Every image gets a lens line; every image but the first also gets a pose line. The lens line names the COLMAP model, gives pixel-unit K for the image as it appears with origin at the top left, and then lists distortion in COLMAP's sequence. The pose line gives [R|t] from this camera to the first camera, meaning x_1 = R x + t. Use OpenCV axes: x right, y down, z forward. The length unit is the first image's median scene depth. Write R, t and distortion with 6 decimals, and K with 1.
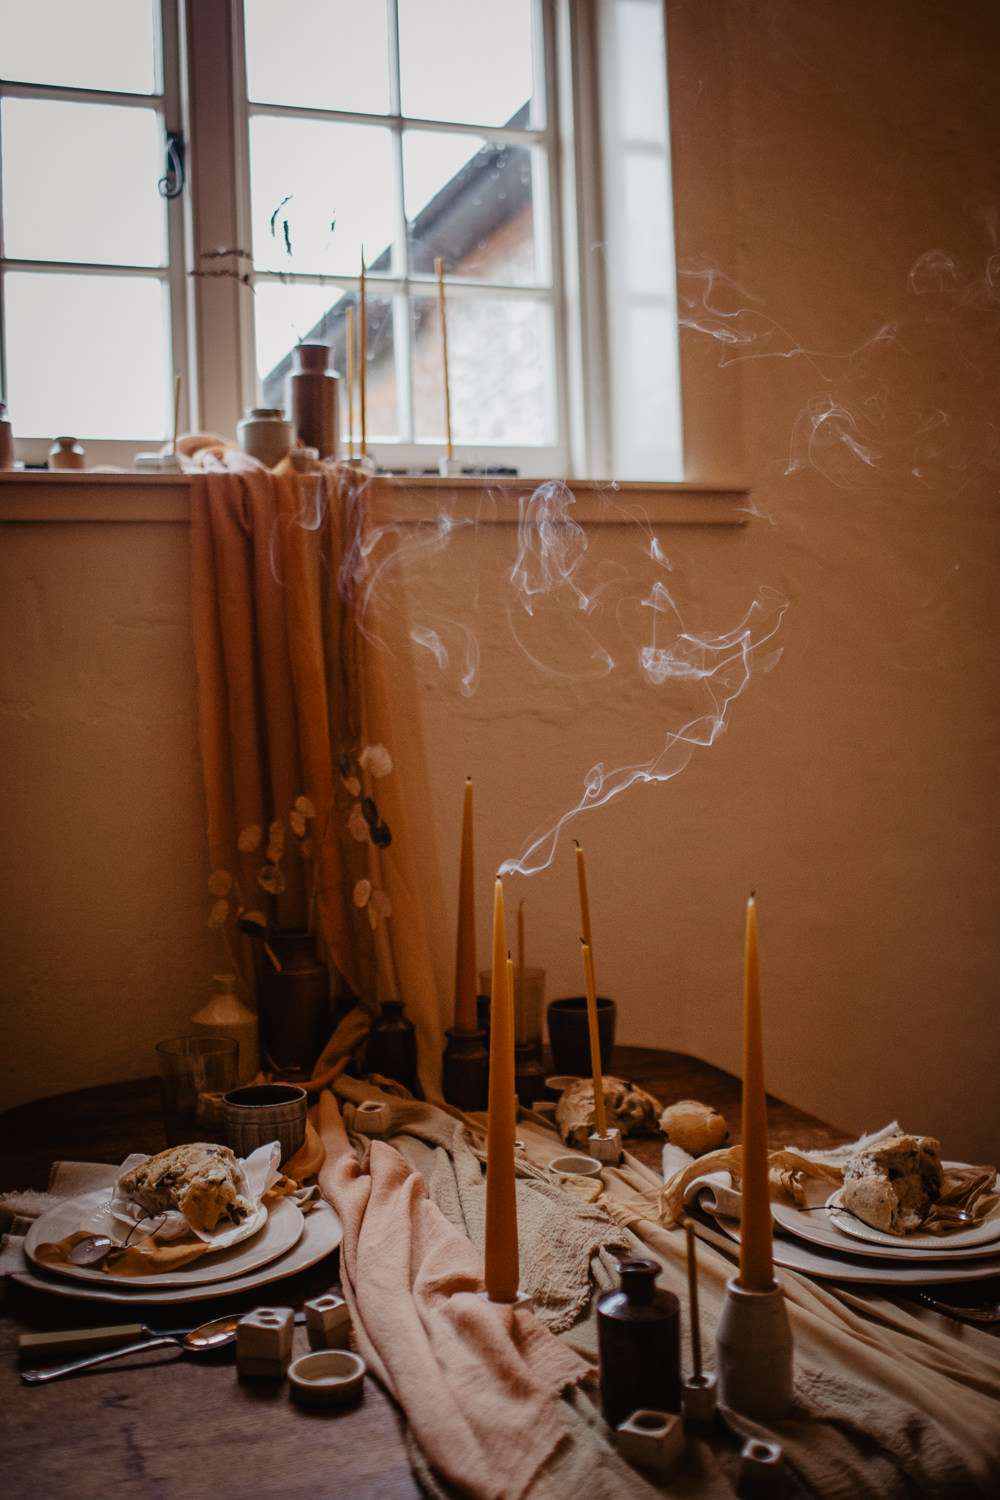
lens RADIAL K [[1544.3, 0, 487.6], [0, 1544.3, 789.1], [0, 0, 1]] dist [-0.057005, 0.000000]
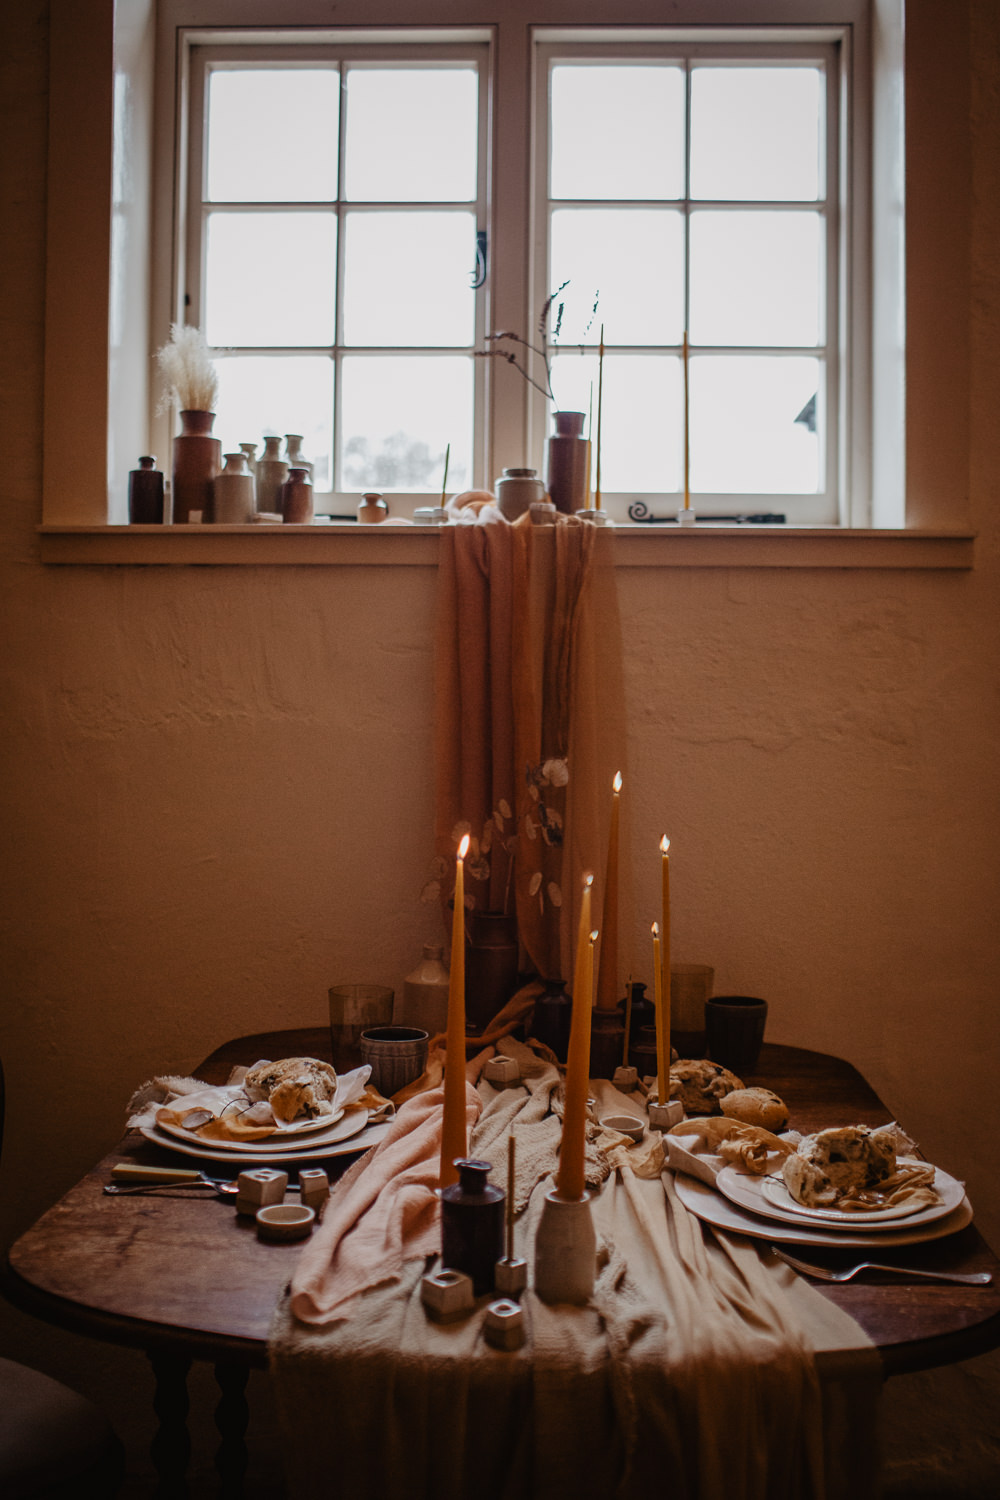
lens RADIAL K [[1603.0, 0, 499.9], [0, 1603.0, 774.0], [0, 0, 1]] dist [-0.068650, 0.000000]
pose [[0.924366, 0.055389, -0.377464, 0.342395], [-0.062574, 0.998017, -0.006788, -0.005997], [0.376340, 0.029894, 0.925999, -0.140909]]
